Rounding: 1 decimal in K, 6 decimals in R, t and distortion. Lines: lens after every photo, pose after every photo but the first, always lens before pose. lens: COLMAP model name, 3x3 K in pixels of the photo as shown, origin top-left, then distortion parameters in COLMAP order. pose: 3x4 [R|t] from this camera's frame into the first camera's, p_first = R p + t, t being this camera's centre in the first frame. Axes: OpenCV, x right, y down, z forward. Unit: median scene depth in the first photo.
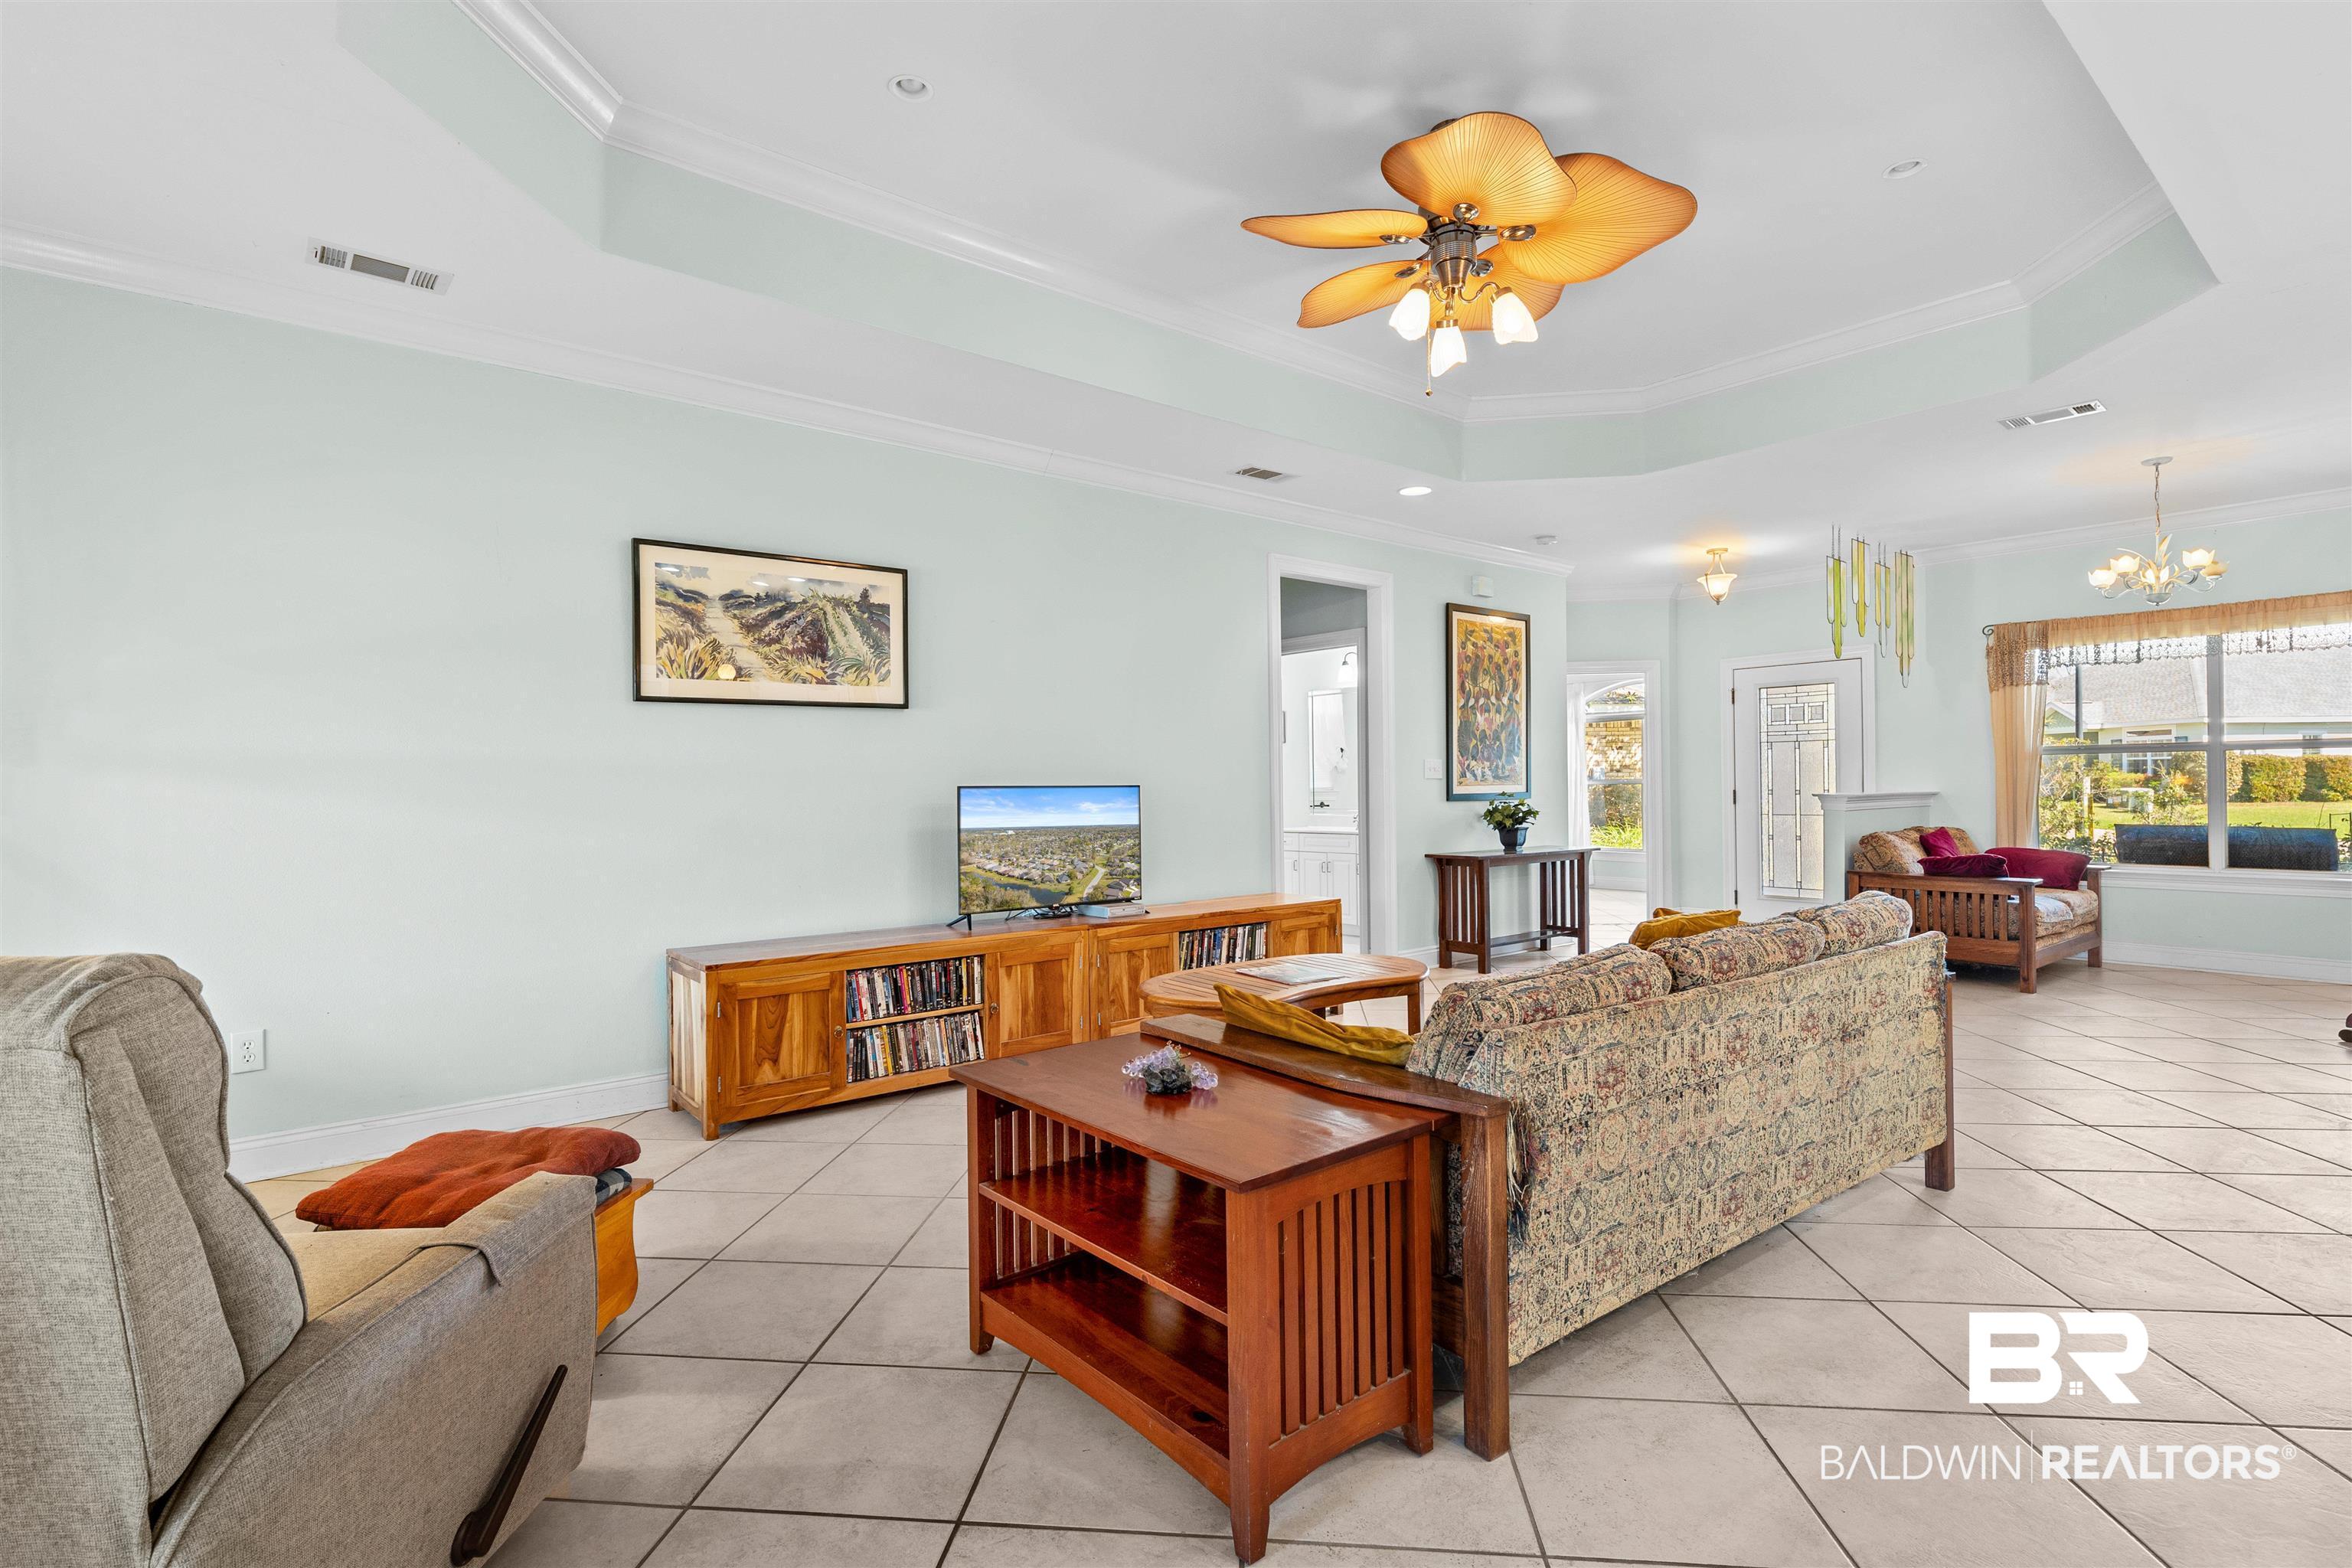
lens RADIAL K [[1135.5, 0, 1135.5], [0, 1135.5, 791.0], [0, 0, 1]] dist [-0.000223, 0.000151]
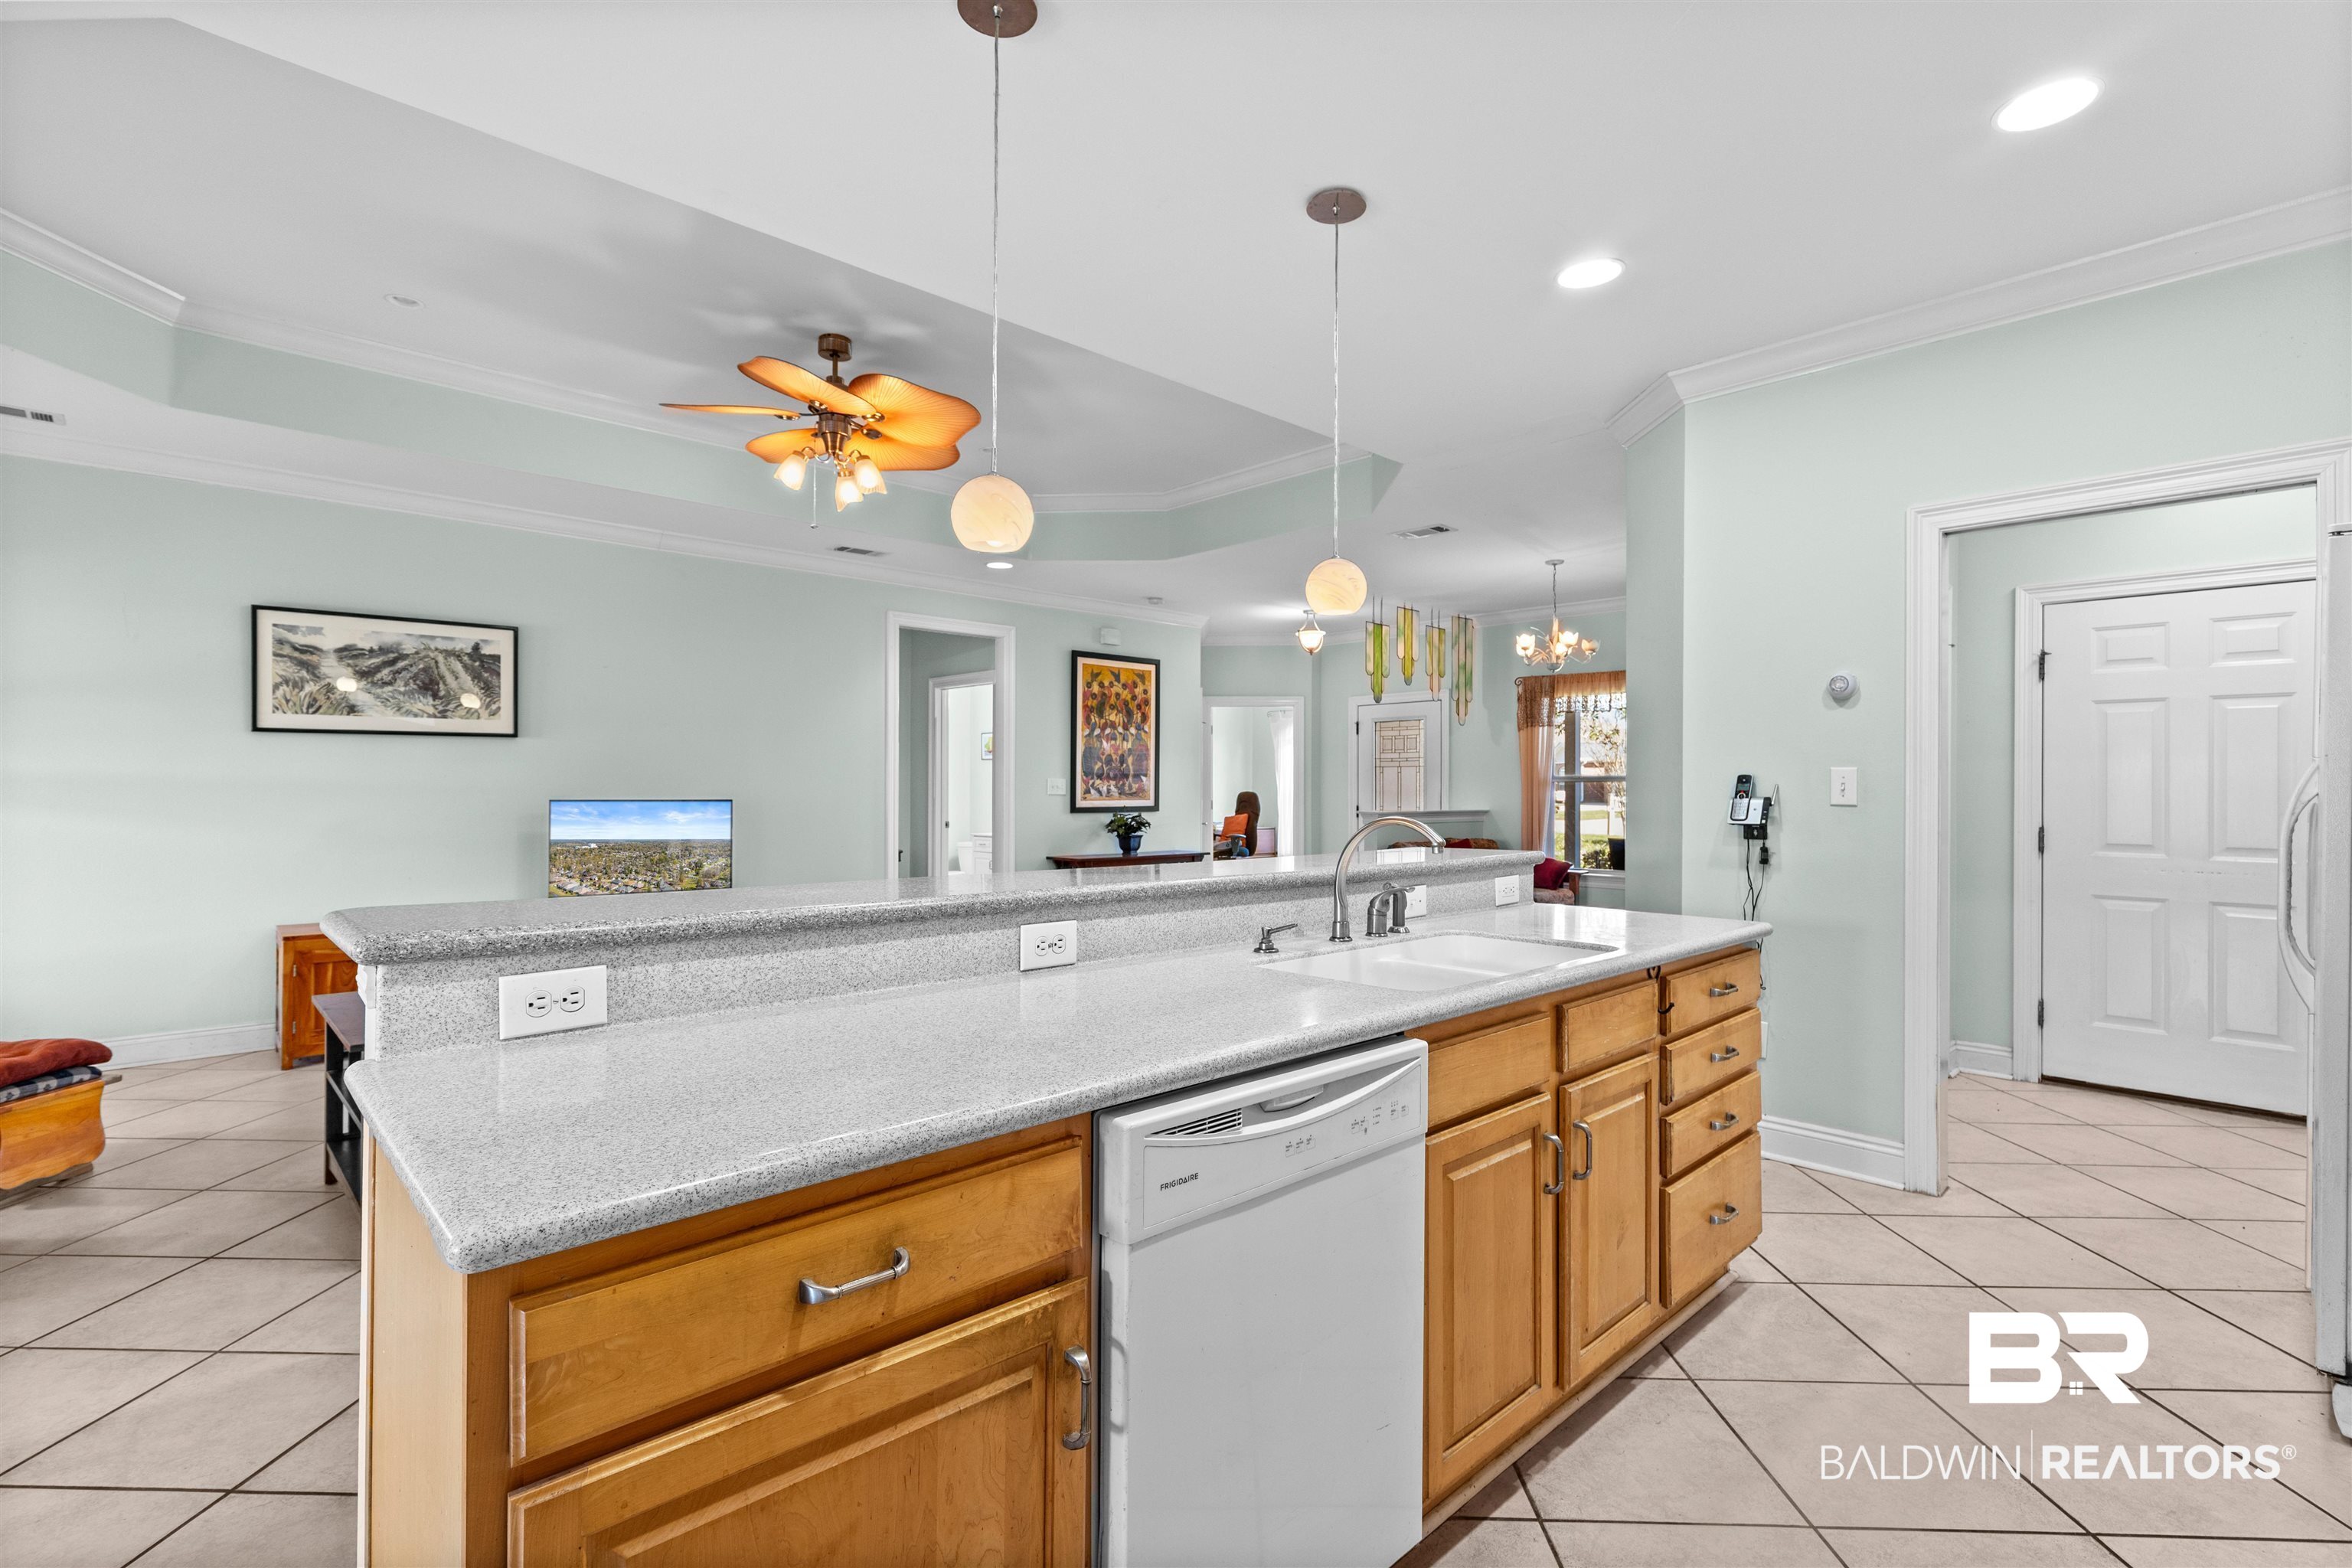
lens RADIAL K [[1094.6, 0, 1170.8], [0, 1094.6, 788.3], [0, 0, 1]] dist [-0.011084, -0.000208]
pose [[0.996265, 0.013803, 0.085241, 0.302589], [-0.013441, 0.999898, -0.004815, -0.014412], [-0.085299, 0.003651, 0.996349, -0.191350]]
